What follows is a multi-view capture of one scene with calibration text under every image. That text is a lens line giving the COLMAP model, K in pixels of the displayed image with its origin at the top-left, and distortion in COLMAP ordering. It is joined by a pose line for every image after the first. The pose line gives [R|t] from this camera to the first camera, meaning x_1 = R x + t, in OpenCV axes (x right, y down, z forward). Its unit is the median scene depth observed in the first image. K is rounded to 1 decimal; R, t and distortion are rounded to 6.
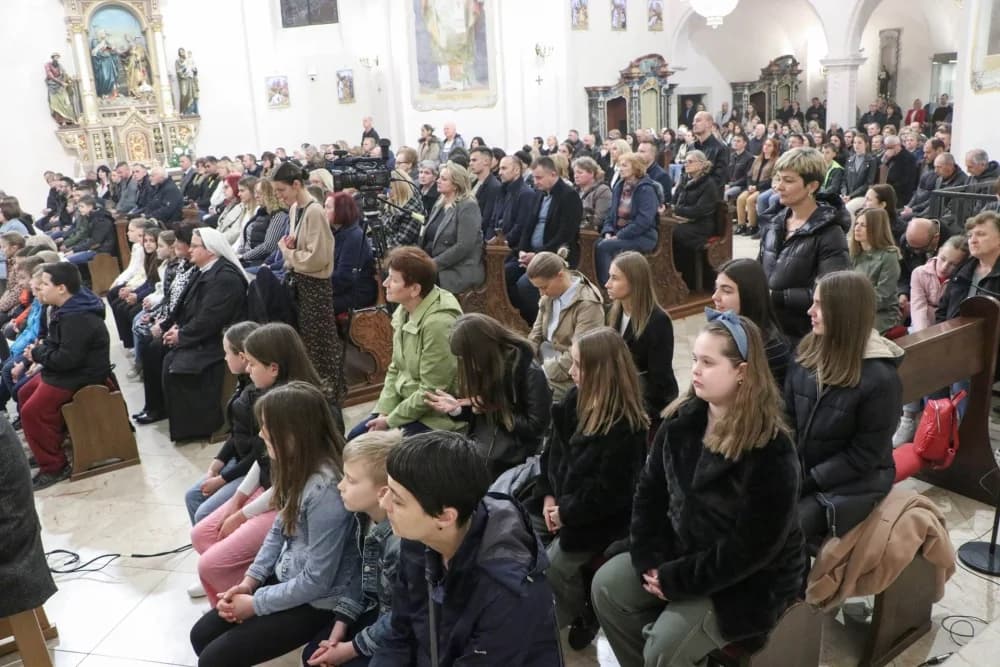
lens RADIAL K [[802.6, 0, 496.9], [0, 802.6, 346.9], [0, 0, 1]] dist [-0.179789, 0.136891]
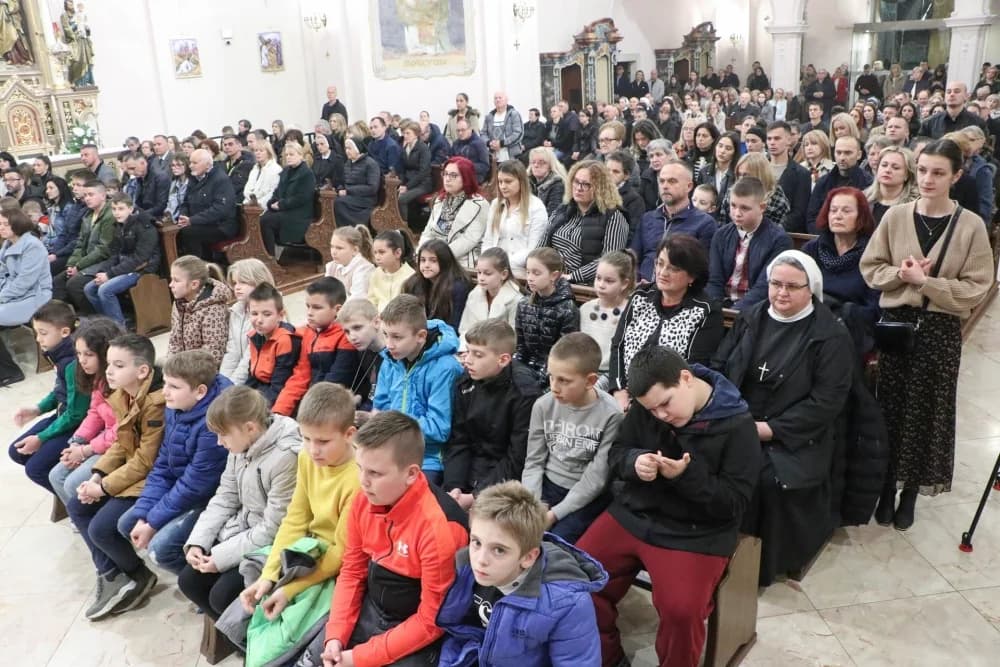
lens RADIAL K [[802.6, 0, 496.9], [0, 802.6, 346.9], [0, 0, 1]] dist [-0.179789, 0.136891]
pose [[0.960516, -0.088348, 0.263826, -0.227477], [0.079629, 0.995871, 0.043580, -0.035217], [-0.266587, -0.020851, 0.963585, 0.133675]]
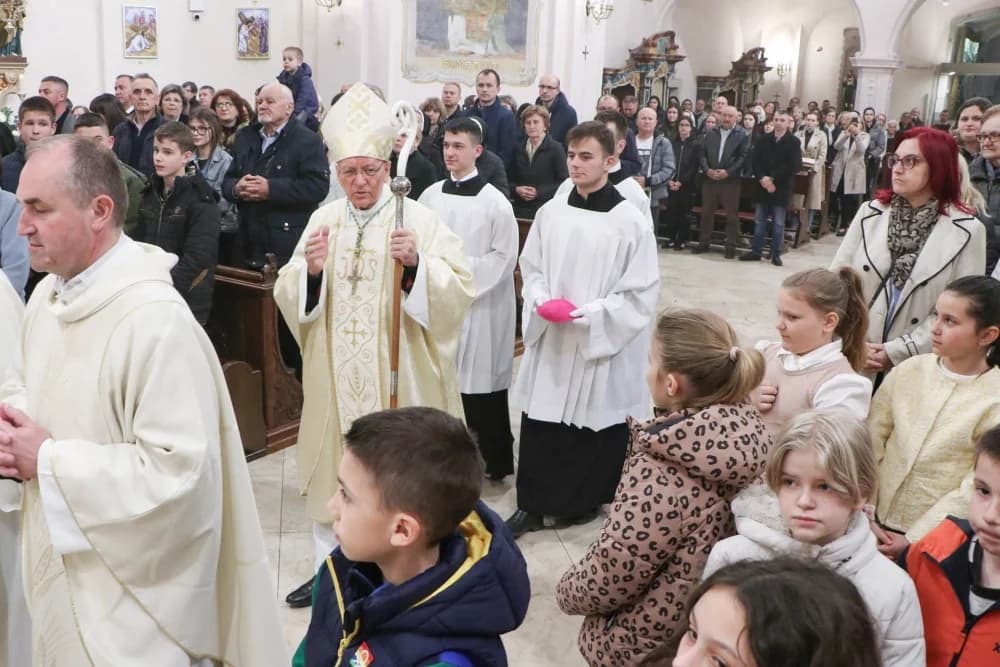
lens RADIAL K [[918.7, 0, 415.1], [0, 918.7, 334.8], [0, 0, 1]] dist [-0.188538, 0.156283]
pose [[0.950628, -0.007132, 0.310250, -0.323429], [0.017111, 0.999420, -0.029455, -0.069817], [-0.309860, 0.033309, 0.950199, 0.299880]]
